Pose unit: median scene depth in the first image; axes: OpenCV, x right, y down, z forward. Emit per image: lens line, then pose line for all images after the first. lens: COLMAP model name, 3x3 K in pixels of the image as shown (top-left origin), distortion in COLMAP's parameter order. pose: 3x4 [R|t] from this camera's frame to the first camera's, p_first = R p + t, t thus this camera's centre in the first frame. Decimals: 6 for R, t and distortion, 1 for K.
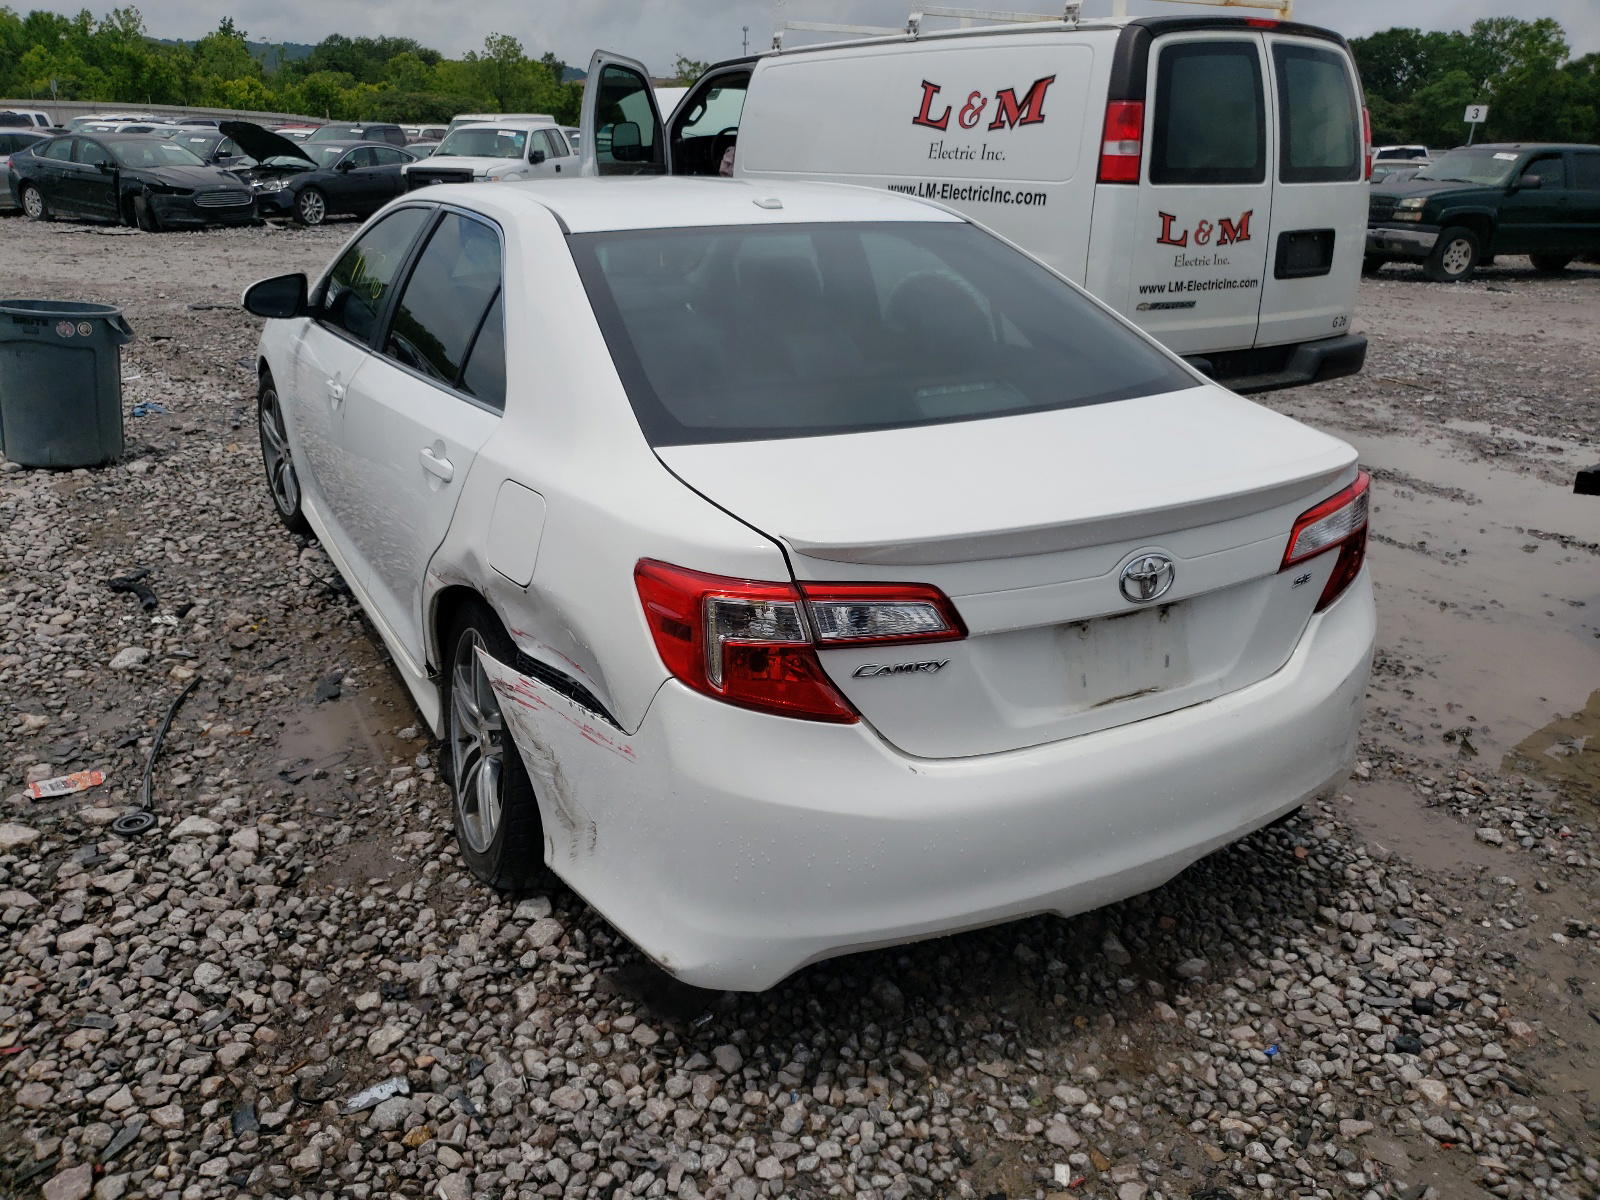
lens RADIAL K [[1225.6, 0, 800.0], [0, 1225.6, 600.0], [0, 0, 1]] dist [-0.001581, 0.001520]
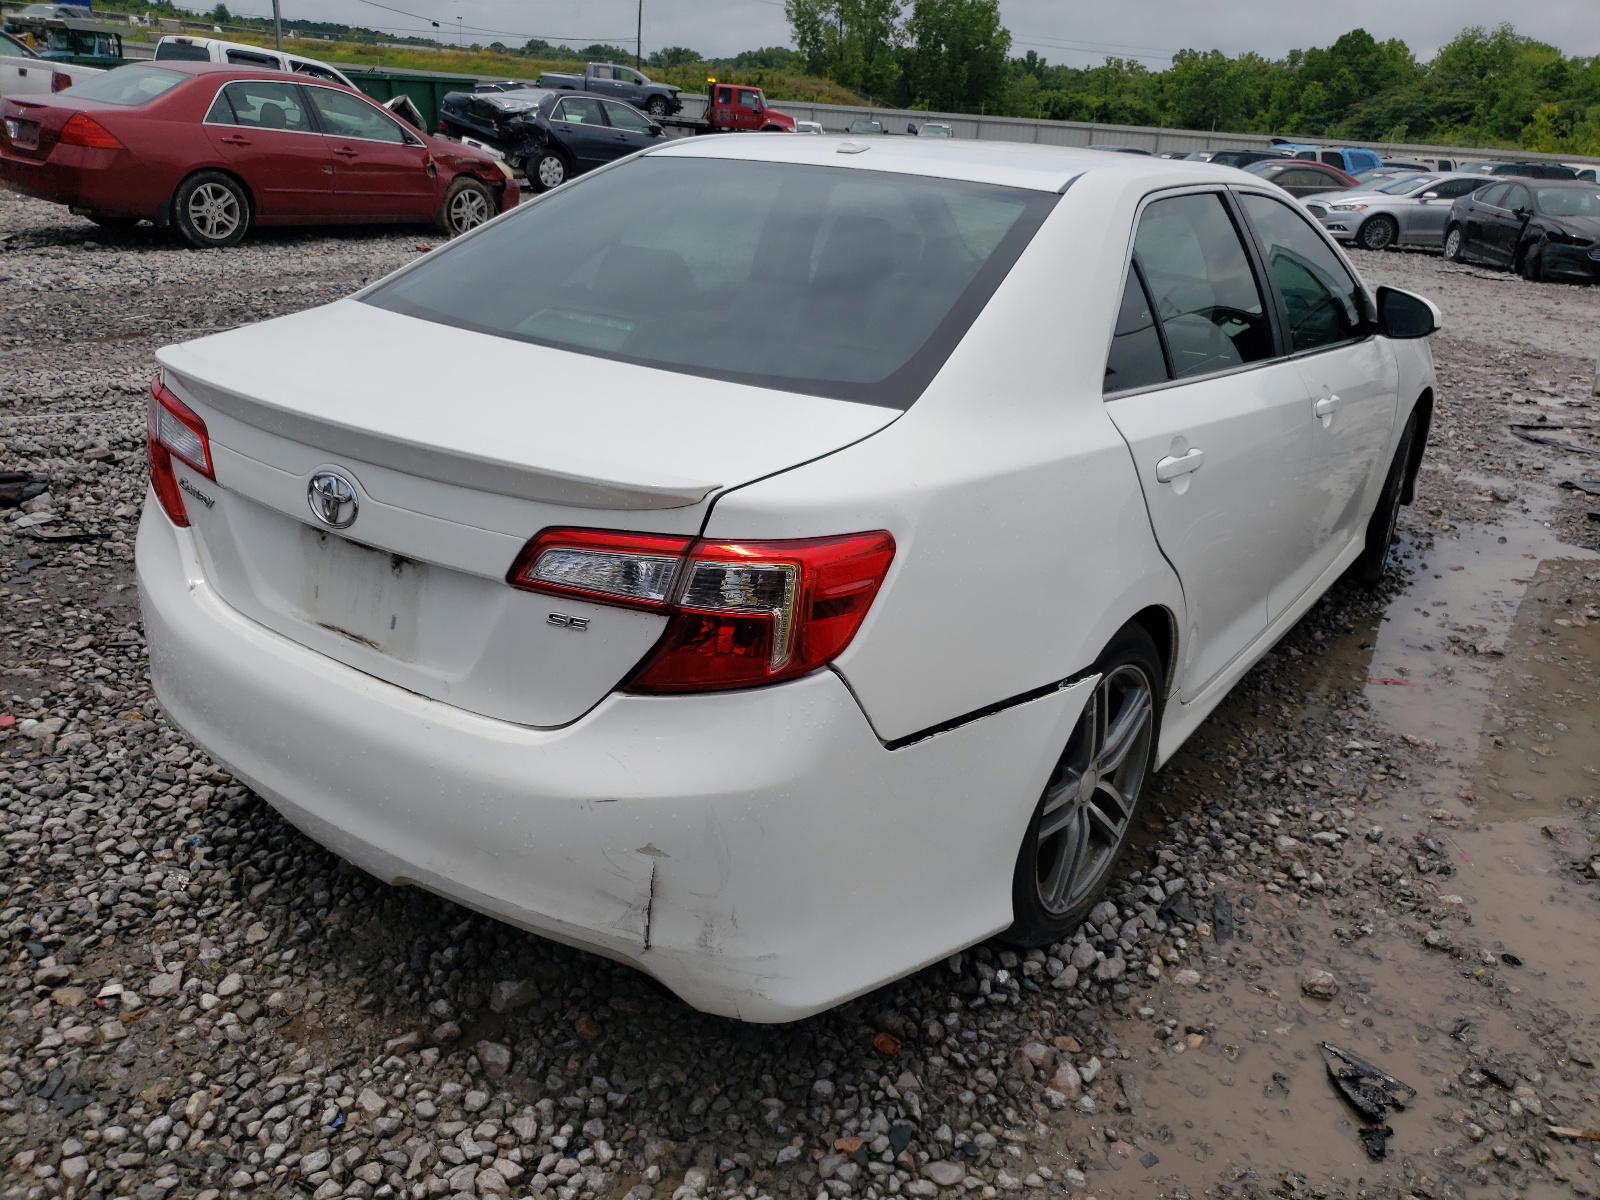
lens RADIAL K [[1225.6, 0, 800.0], [0, 1225.6, 600.0], [0, 0, 1]] dist [-0.001581, 0.001520]
pose [[0.447193, 0.322250, -0.834370, 1.035684], [-0.357756, 0.919417, 0.163352, -0.188637], [0.819774, 0.225451, 0.526443, 0.704390]]
